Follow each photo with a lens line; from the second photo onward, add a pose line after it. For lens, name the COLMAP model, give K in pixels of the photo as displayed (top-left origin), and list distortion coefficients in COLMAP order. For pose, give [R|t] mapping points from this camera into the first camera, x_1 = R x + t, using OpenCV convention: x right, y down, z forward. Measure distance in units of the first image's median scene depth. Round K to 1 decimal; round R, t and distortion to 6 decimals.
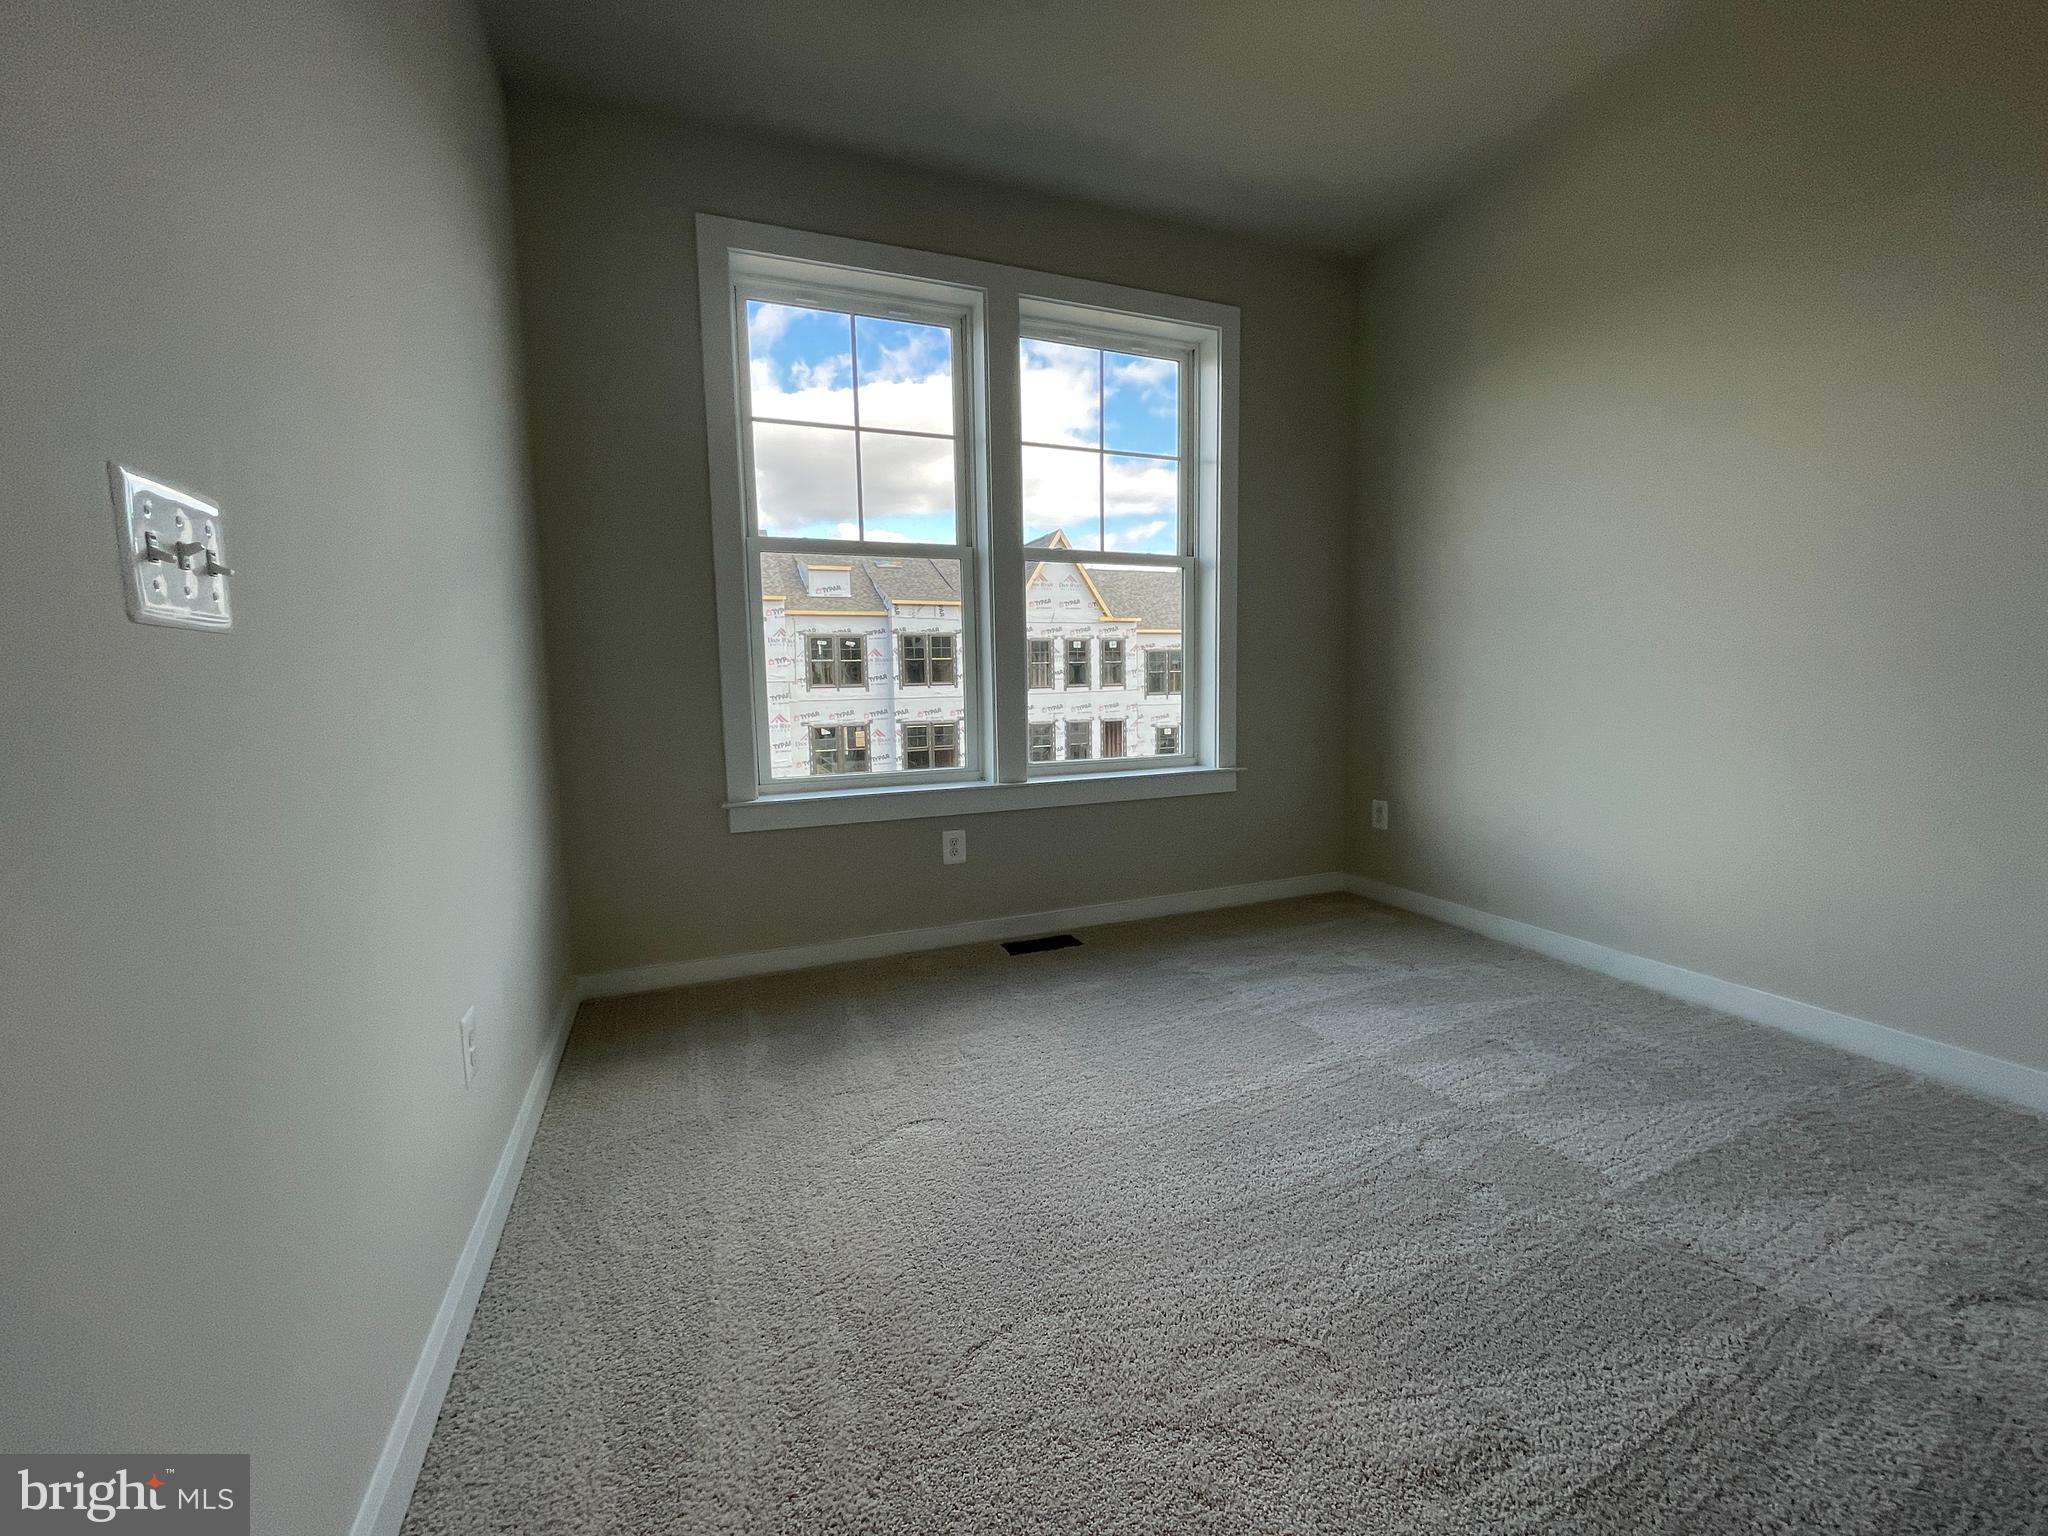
lens RADIAL K [[855.0, 0, 1024.0], [0, 855.0, 768.0], [0, 0, 1]] dist [-0.001901, -0.000125]
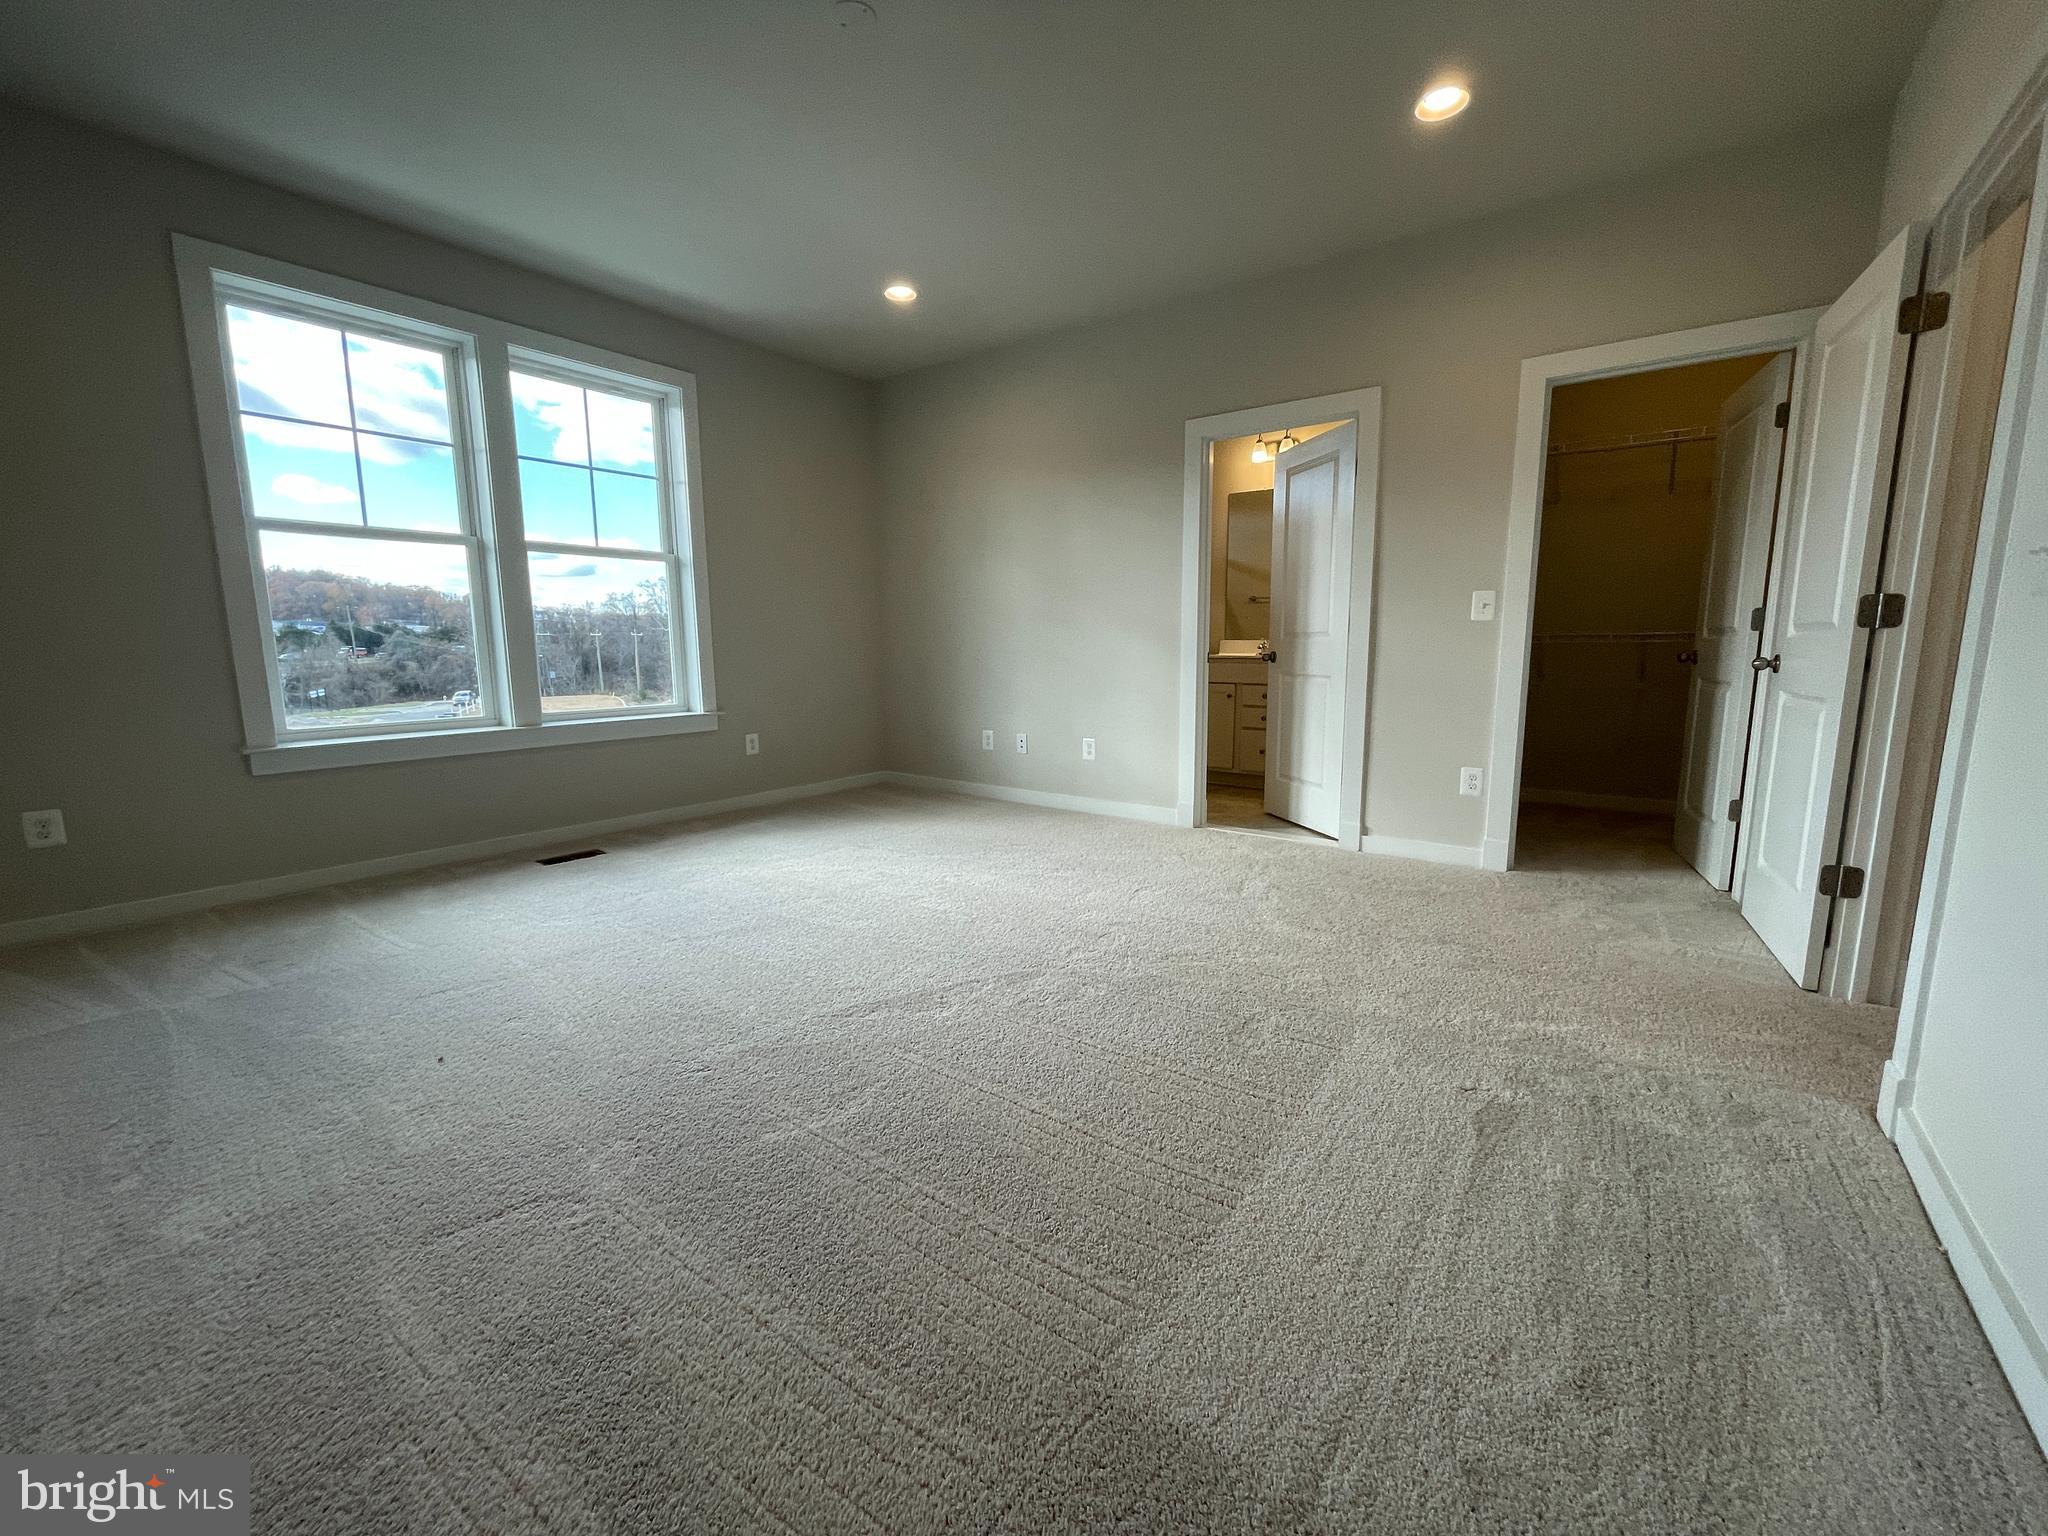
lens RADIAL K [[822.6, 0, 1024.0], [0, 822.6, 768.0], [0, 0, 1]] dist [-0.003179, -0.000235]
pose [[0.859083, -0.062916, 0.507955, -0.005160], [0.041749, 0.997723, 0.052971, 0.044583], [-0.510131, -0.024300, 0.859753, -0.427742]]
